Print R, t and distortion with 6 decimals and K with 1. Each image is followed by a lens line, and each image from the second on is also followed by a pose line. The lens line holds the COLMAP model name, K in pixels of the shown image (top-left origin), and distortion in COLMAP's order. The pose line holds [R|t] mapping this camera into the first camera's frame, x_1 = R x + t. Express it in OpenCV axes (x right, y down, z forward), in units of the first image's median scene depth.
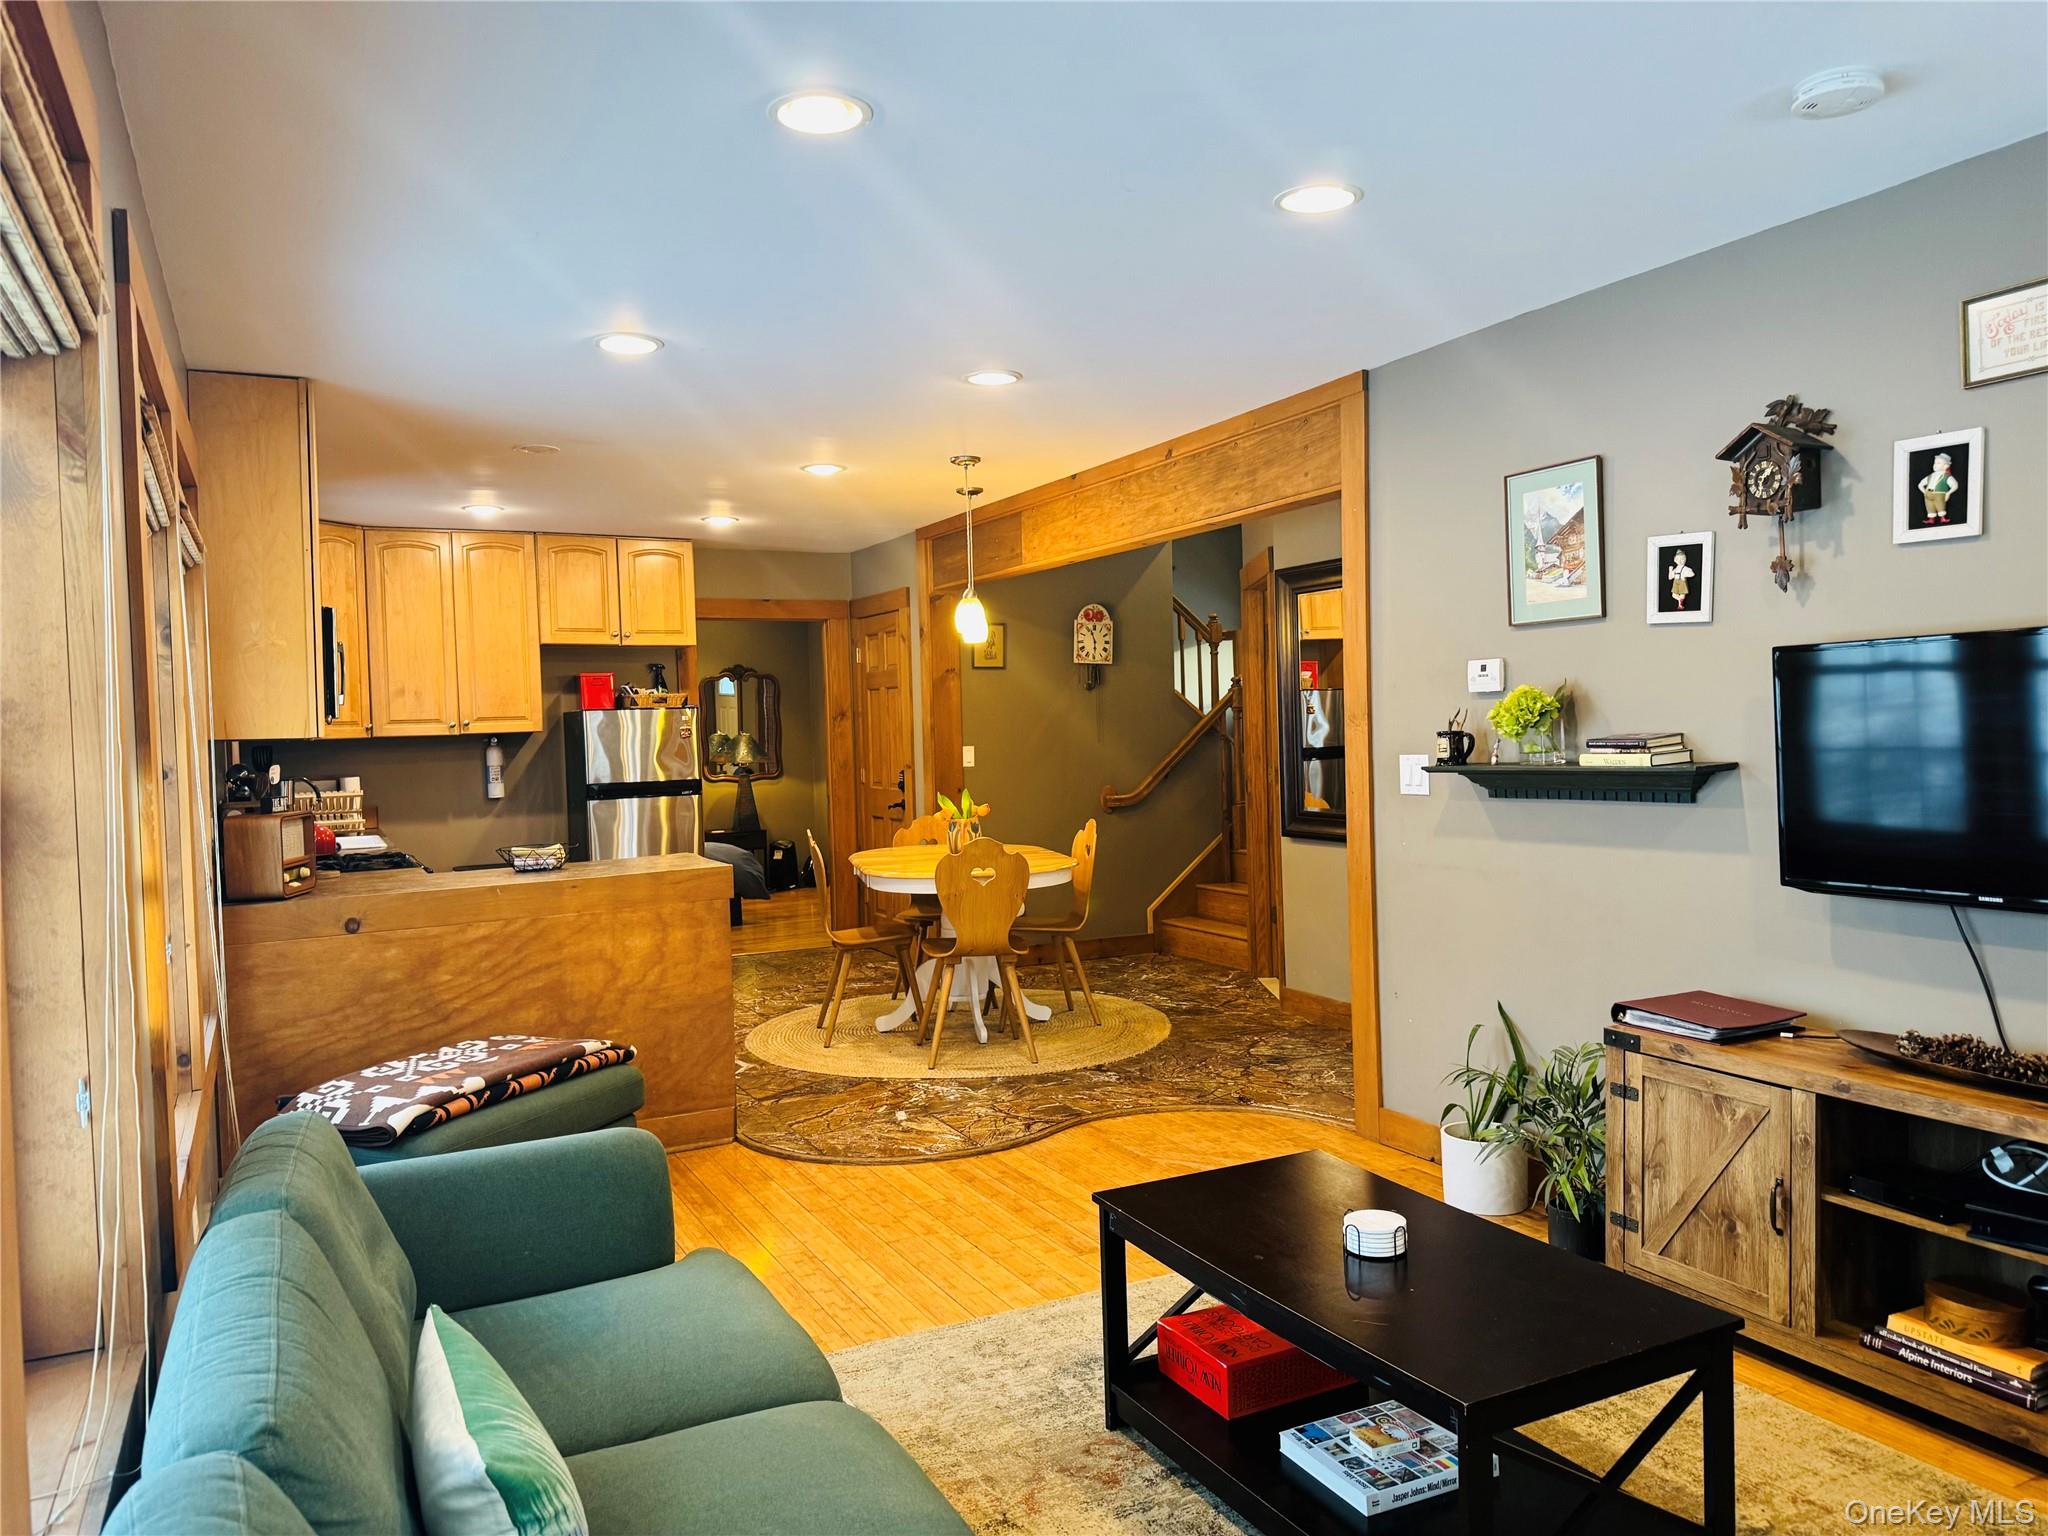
lens RADIAL K [[1429.7, 0, 1034.9], [0, 1429.7, 766.0], [0, 0, 1]] dist [0.035216, -0.026269]
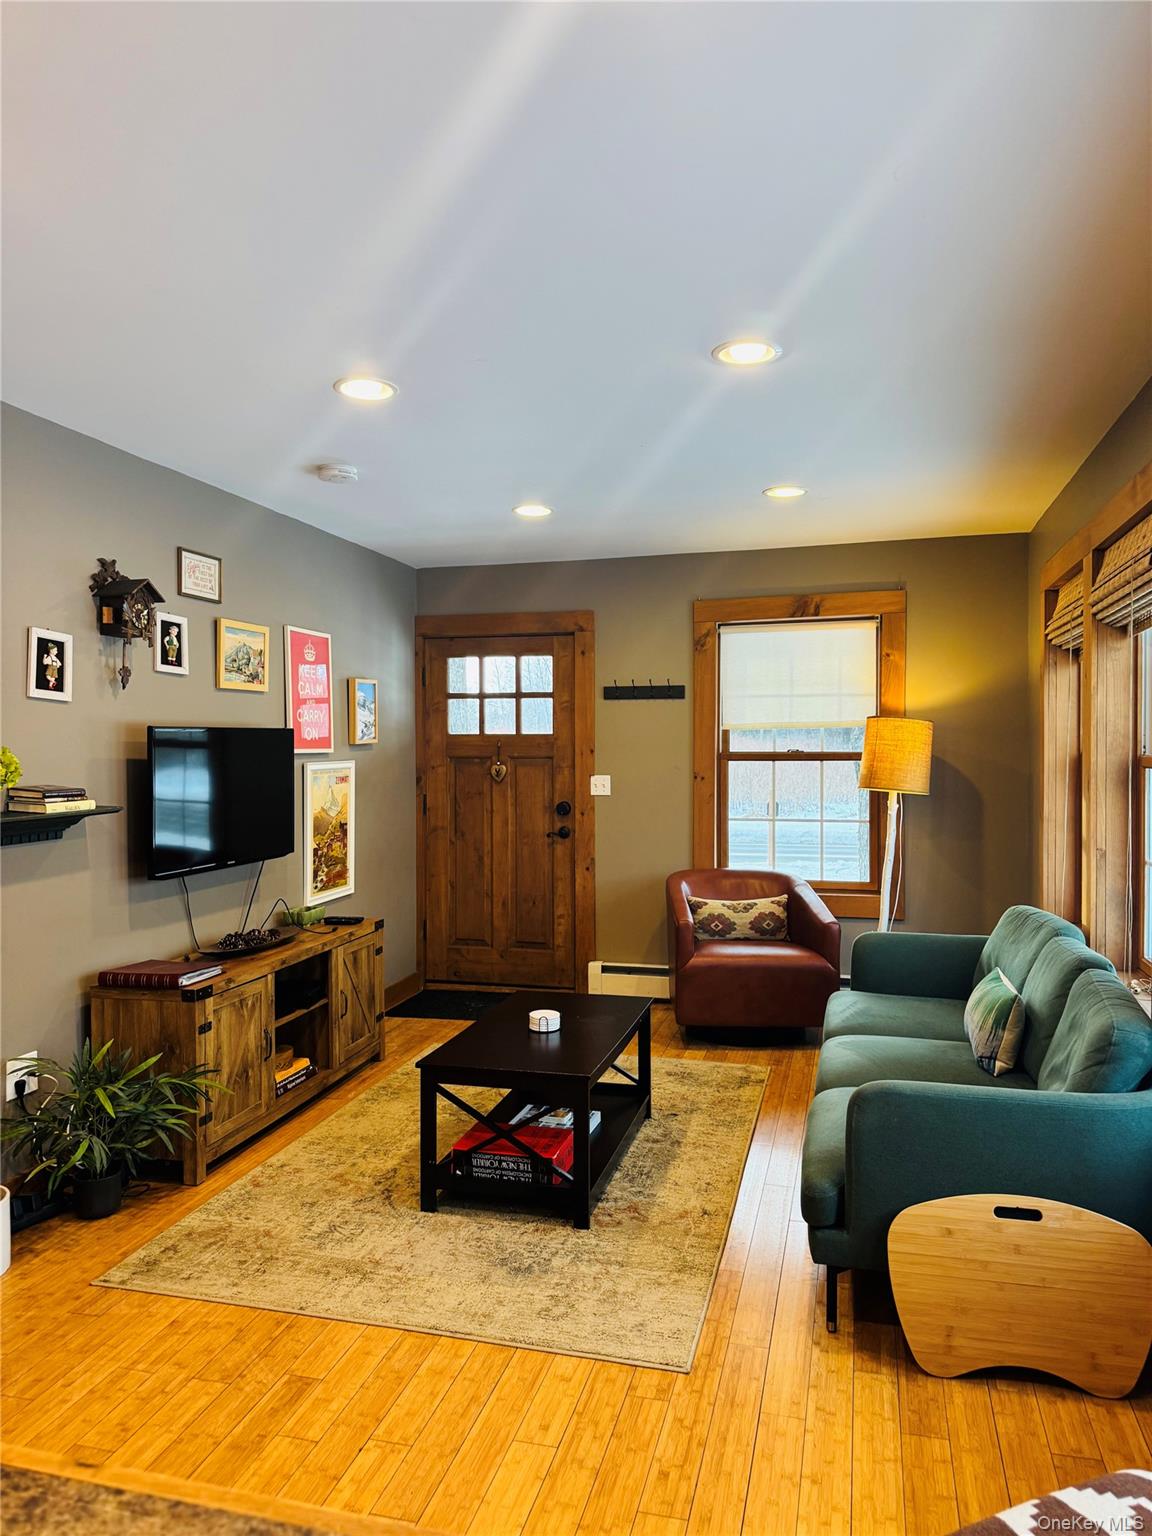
lens RADIAL K [[1072.2, 0, 571.7], [0, 1072.2, 769.0], [0, 0, 1]] dist [0.035216, -0.026269]
pose [[-0.731126, 0.019942, 0.681951, -0.551652], [0.049316, 0.998503, 0.023674, -0.037791], [-0.680458, 0.050940, -0.731015, 1.395077]]
